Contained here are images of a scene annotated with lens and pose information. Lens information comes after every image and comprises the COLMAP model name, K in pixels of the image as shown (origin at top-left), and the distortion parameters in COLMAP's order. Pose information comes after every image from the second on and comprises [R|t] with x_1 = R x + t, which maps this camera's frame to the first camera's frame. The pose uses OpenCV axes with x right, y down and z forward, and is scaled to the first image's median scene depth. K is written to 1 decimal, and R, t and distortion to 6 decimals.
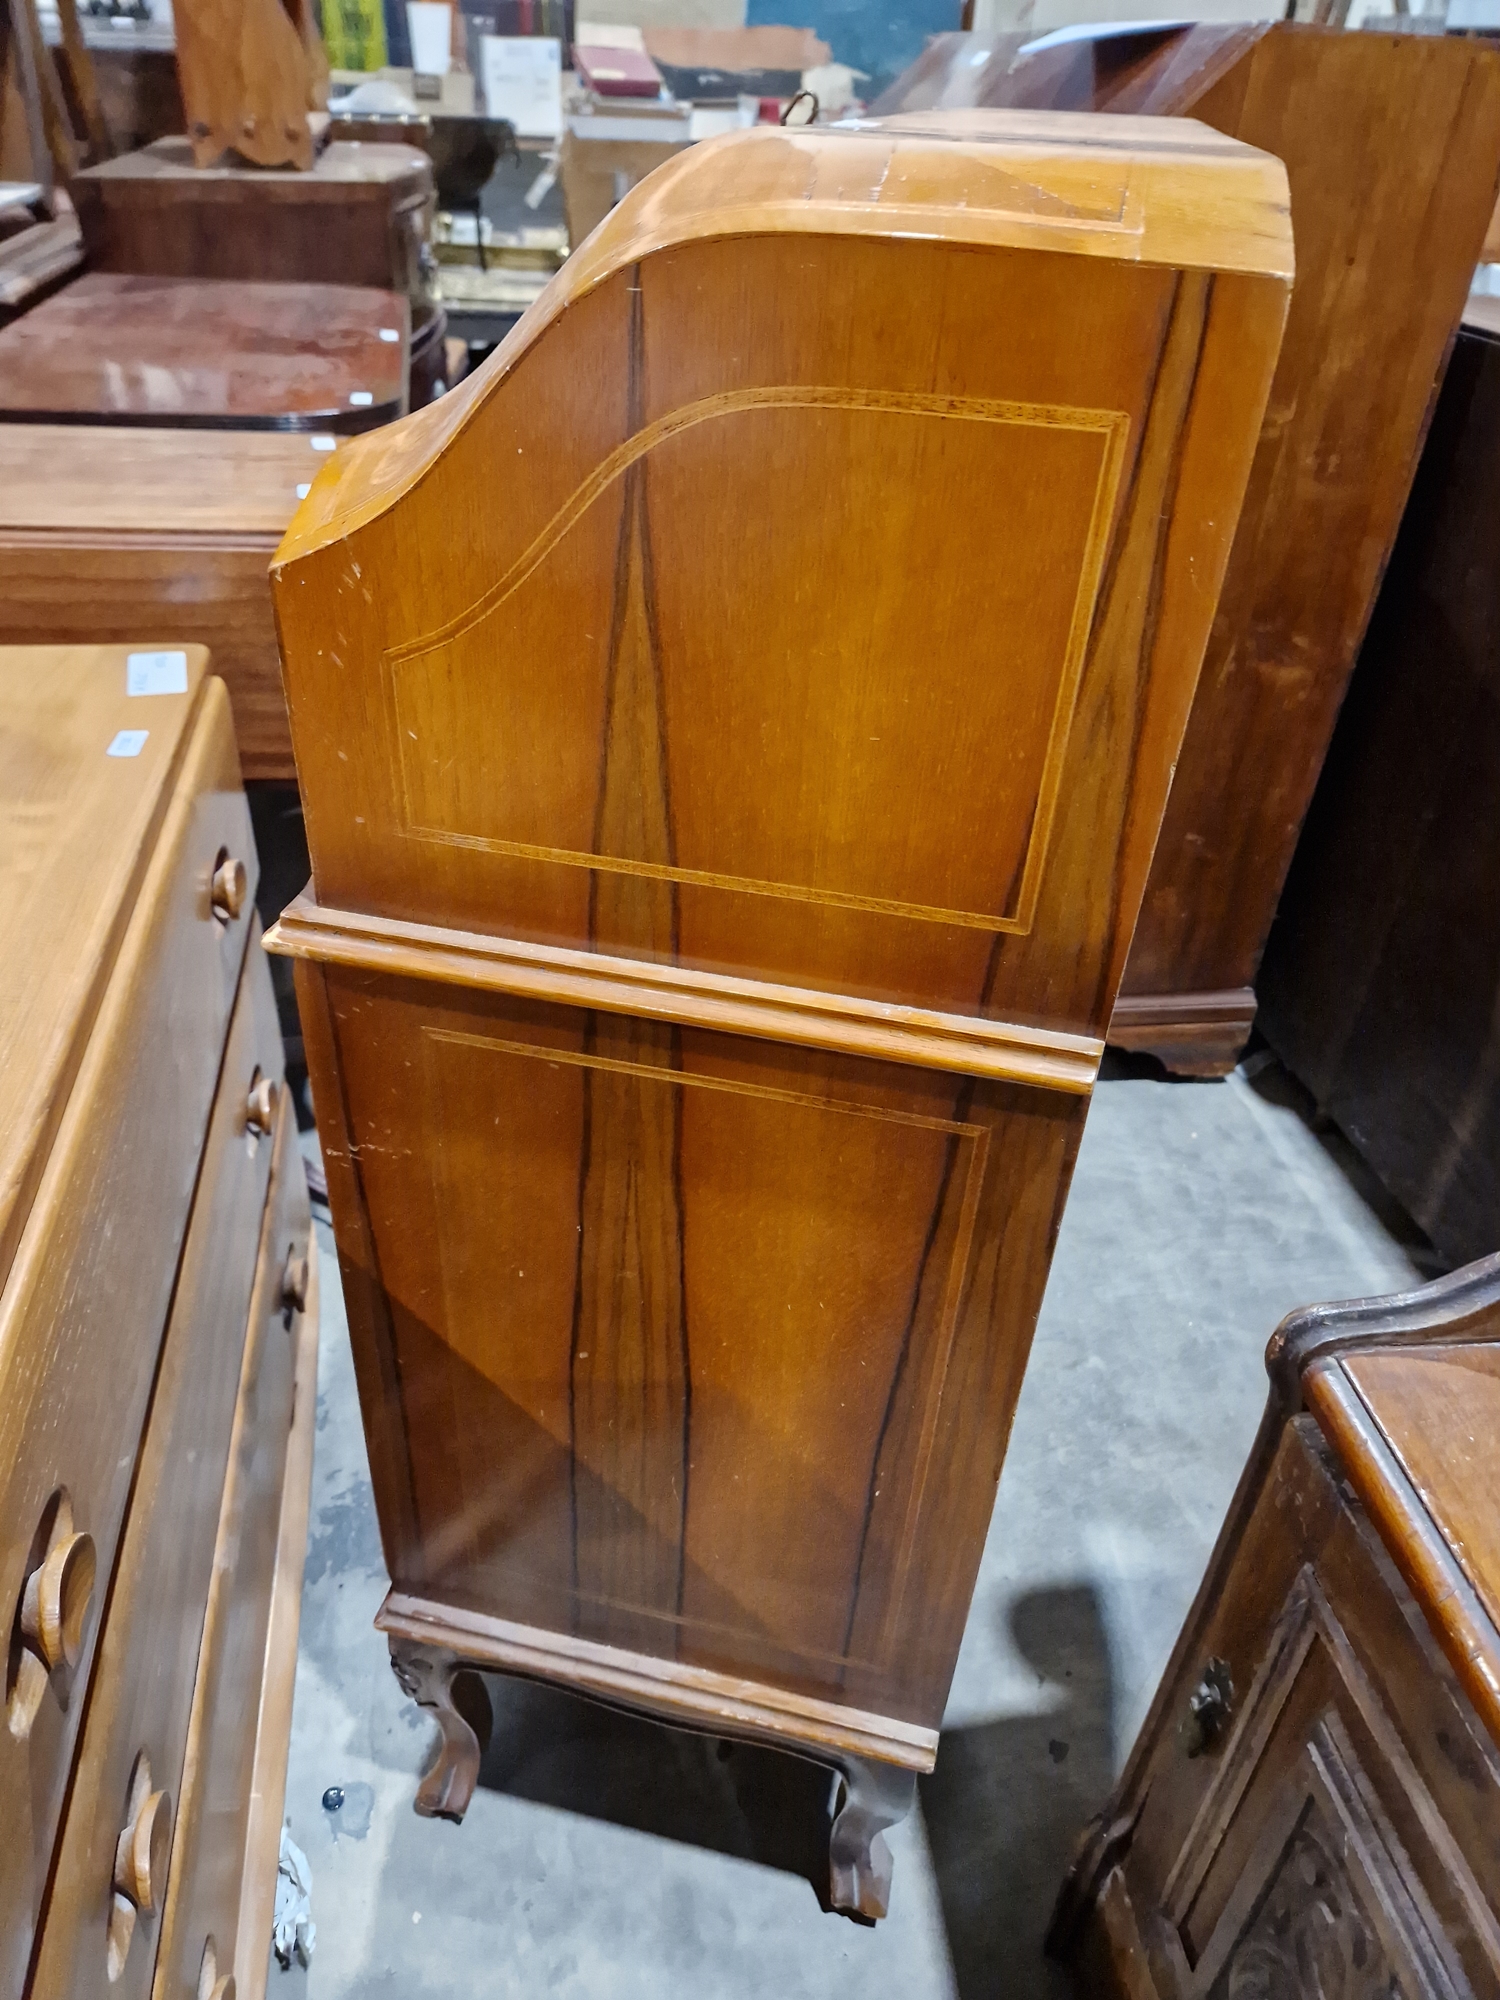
lens RADIAL K [[1344.0, 0, 746.9], [0, 1344.0, 1023.3], [0, 0, 1]] dist [0.058354, -0.056907]
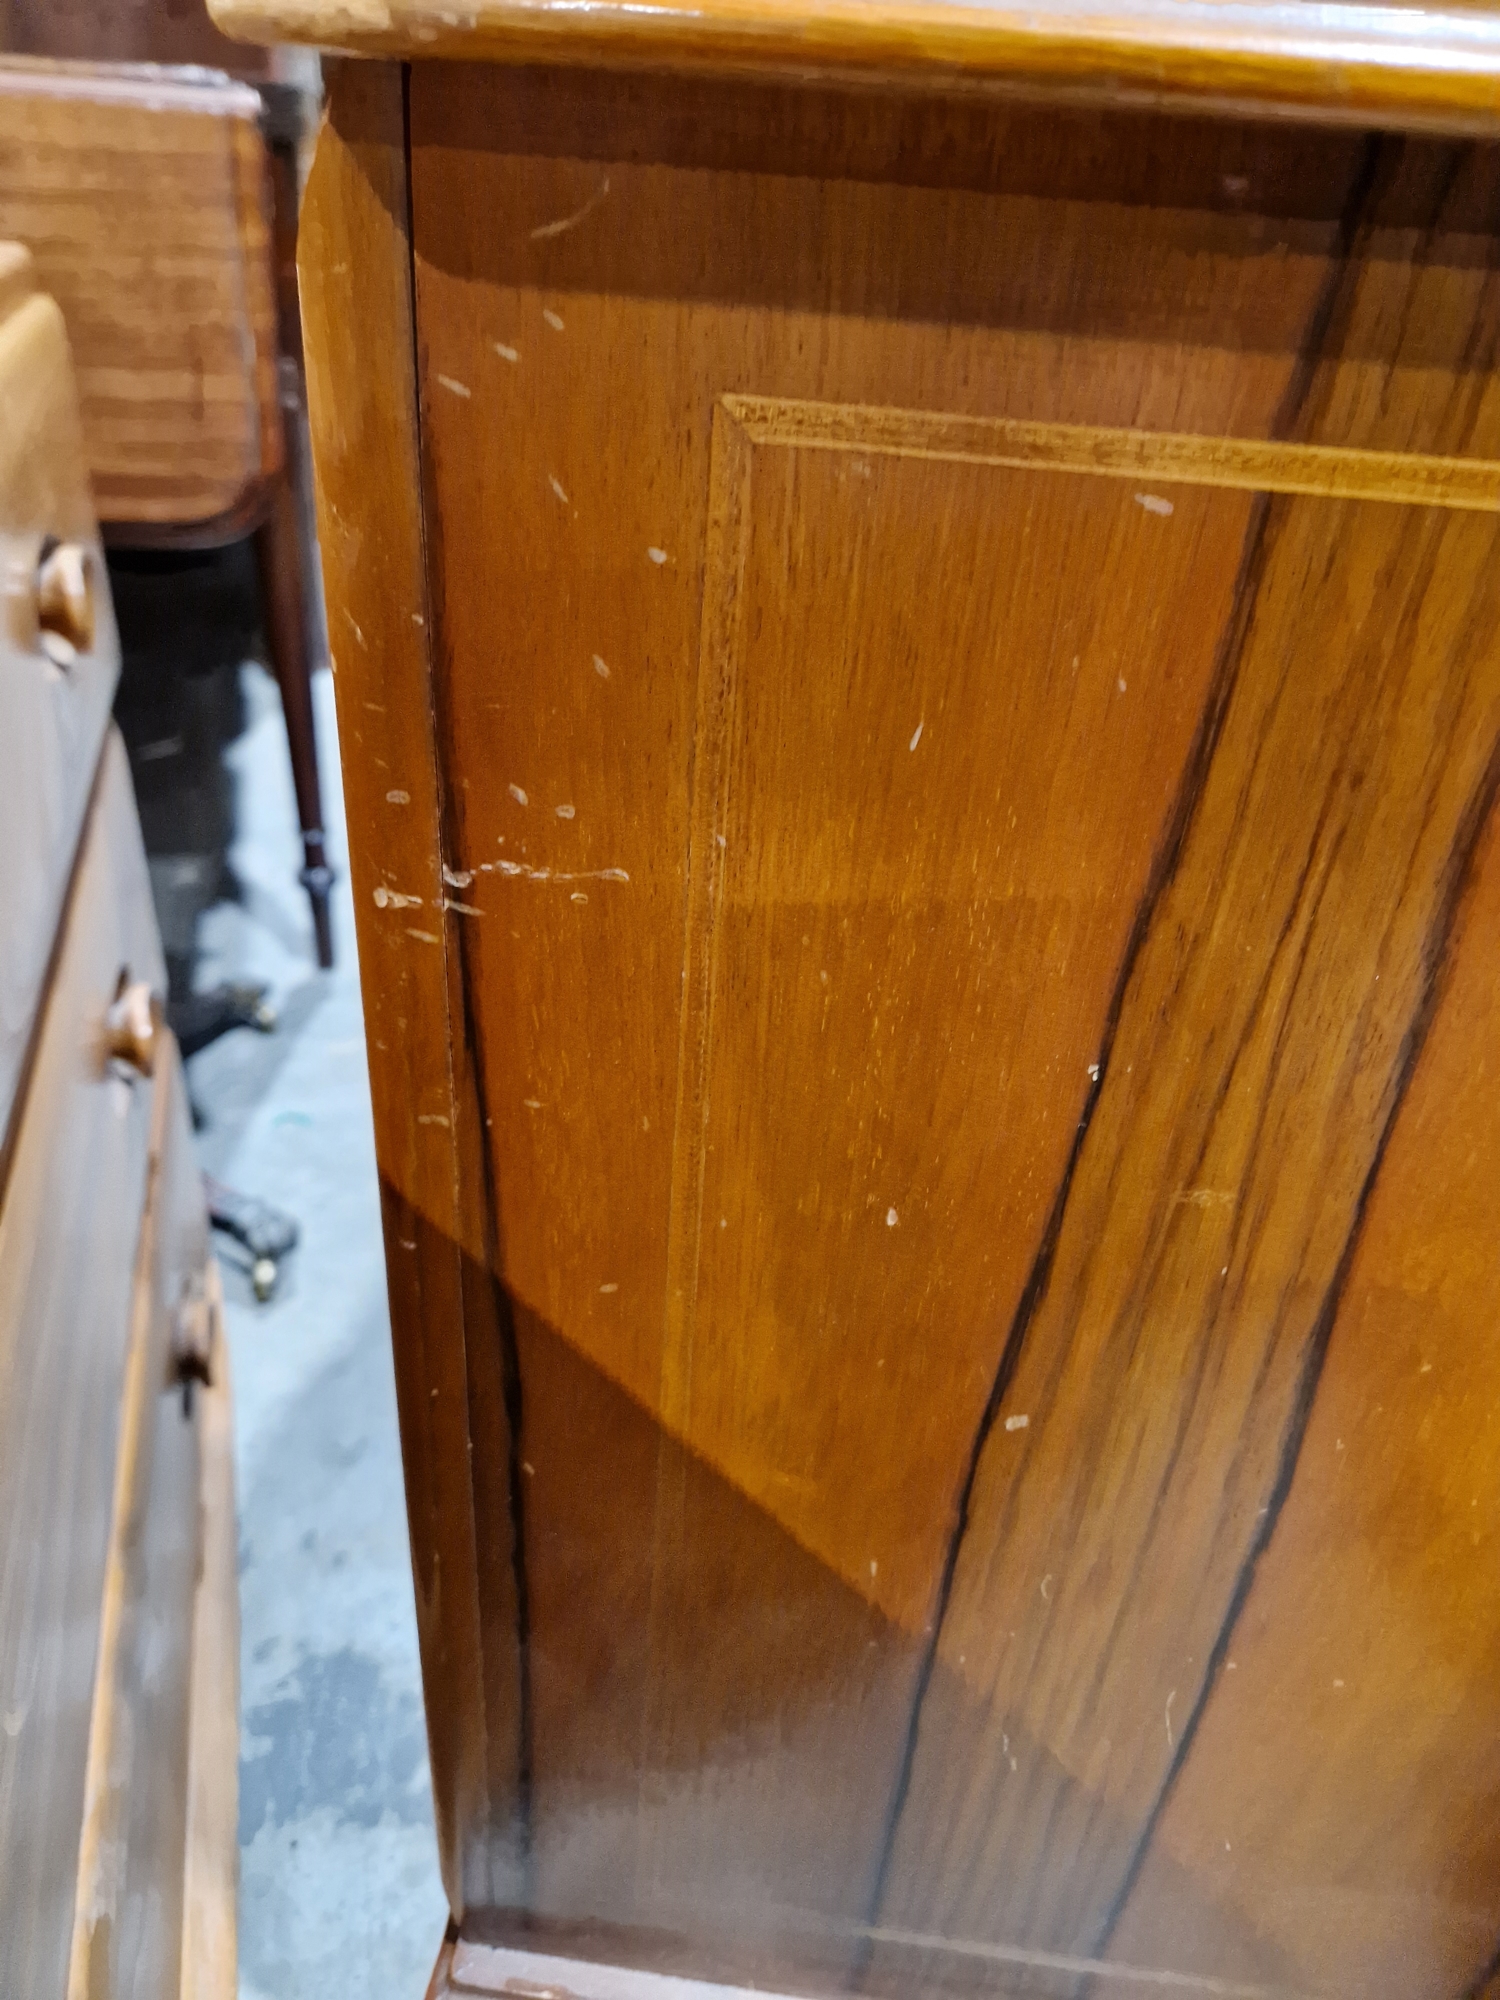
lens RADIAL K [[1350.4, 0, 750.0], [0, 1350.4, 1000.0], [0, 0, 1]] dist [0.044075, -0.057364]
pose [[0.994124, -0.040587, 0.100351, -0.249669], [0.045818, 0.997678, -0.050390, 0.145089], [-0.098073, 0.054692, 0.993675, 0.634994]]
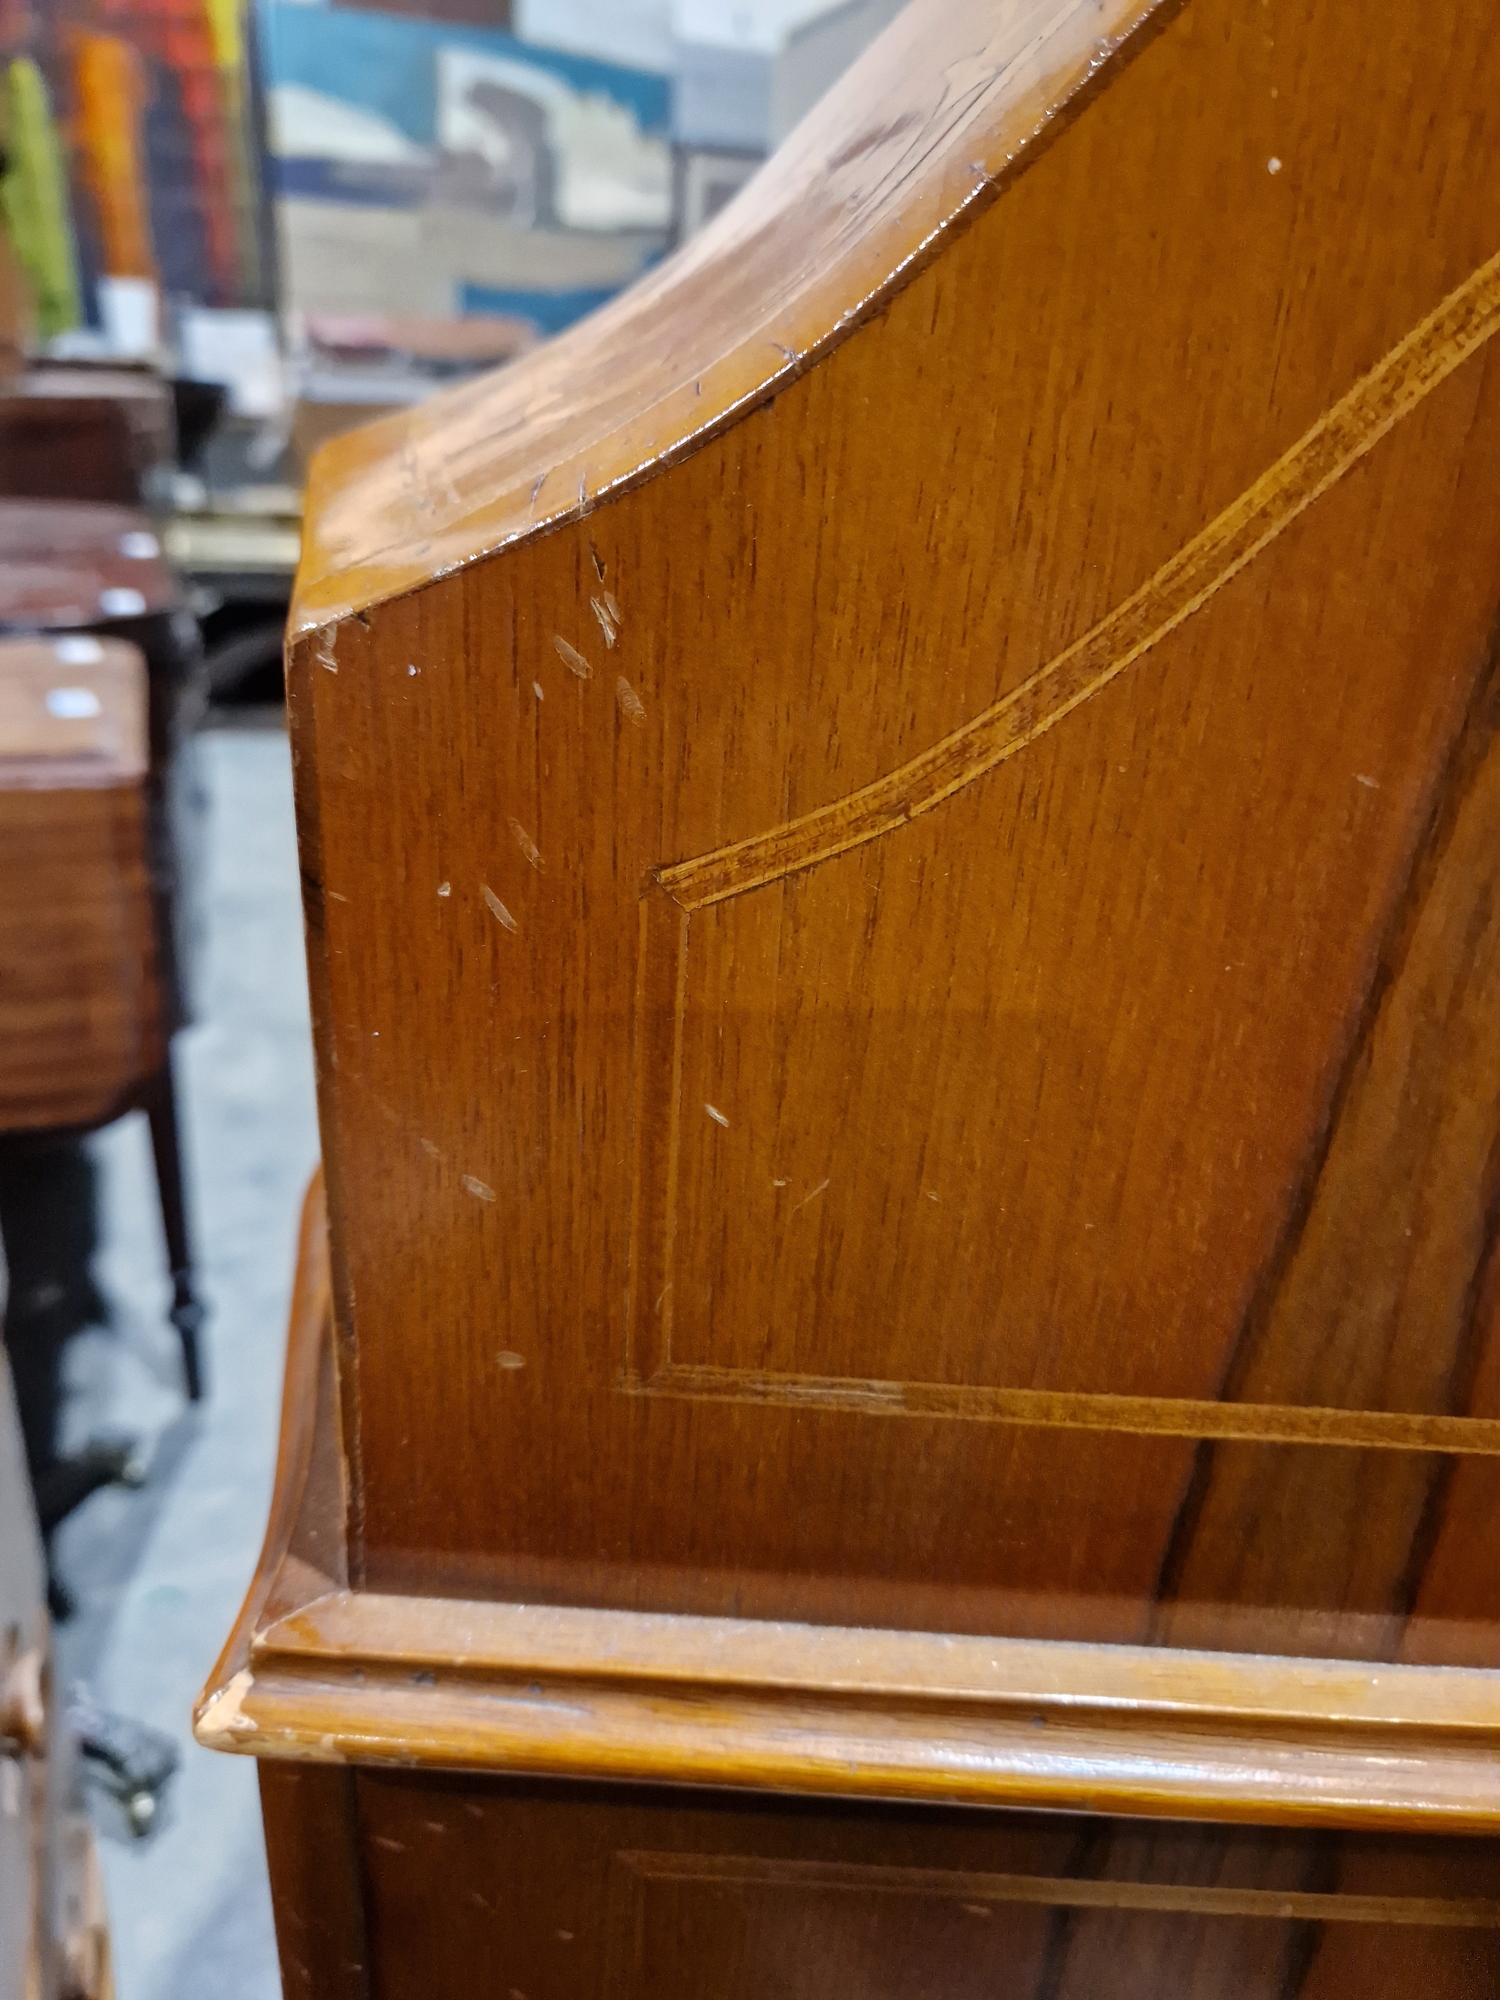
lens RADIAL K [[1389.9, 0, 708.3], [0, 1389.9, 1049.7], [0, 0, 1]] dist [0.002984, -0.005123]
pose [[0.982592, -0.076313, 0.169379, -0.242960], [0.103690, 0.981789, -0.159180, -0.139516], [-0.154147, 0.173972, 0.972611, 0.530283]]
